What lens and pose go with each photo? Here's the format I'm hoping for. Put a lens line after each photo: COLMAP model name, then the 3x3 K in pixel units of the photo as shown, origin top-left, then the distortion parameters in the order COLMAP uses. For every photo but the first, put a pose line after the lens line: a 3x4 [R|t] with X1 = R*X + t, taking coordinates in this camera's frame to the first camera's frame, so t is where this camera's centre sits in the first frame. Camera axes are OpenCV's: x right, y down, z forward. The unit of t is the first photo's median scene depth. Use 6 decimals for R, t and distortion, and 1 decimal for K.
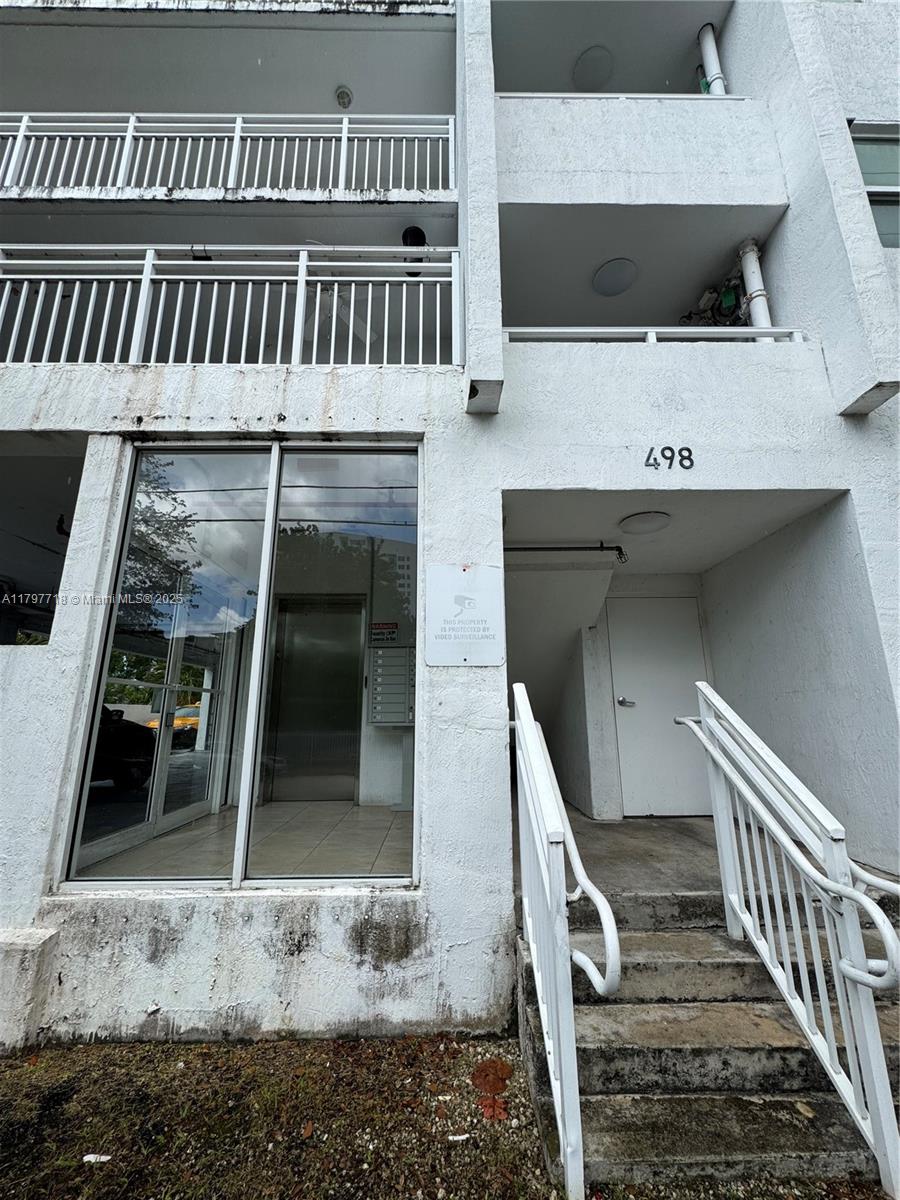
lens RADIAL K [[479.7, 0, 450.0], [0, 479.7, 600.0], [0, 0, 1]] dist [-0.003090, 0.000067]
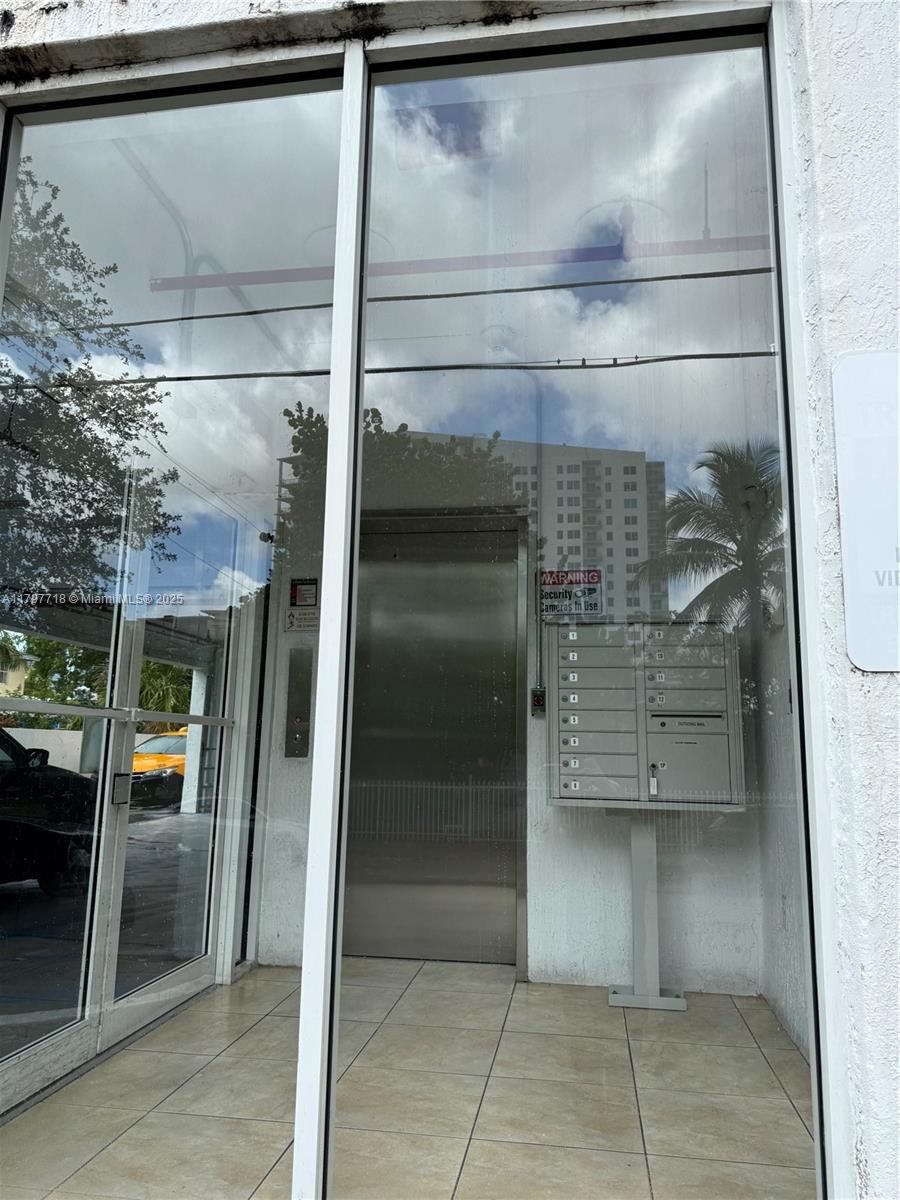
lens RADIAL K [[845.6, 0, 450.0], [0, 845.6, 600.0], [0, 0, 1]] dist [0.003071, -0.004643]
pose [[0.985193, -0.009815, -0.171169, -0.068132], [0.019828, 0.998184, 0.056887, 0.017815], [0.170300, -0.059439, 0.983598, 0.132739]]
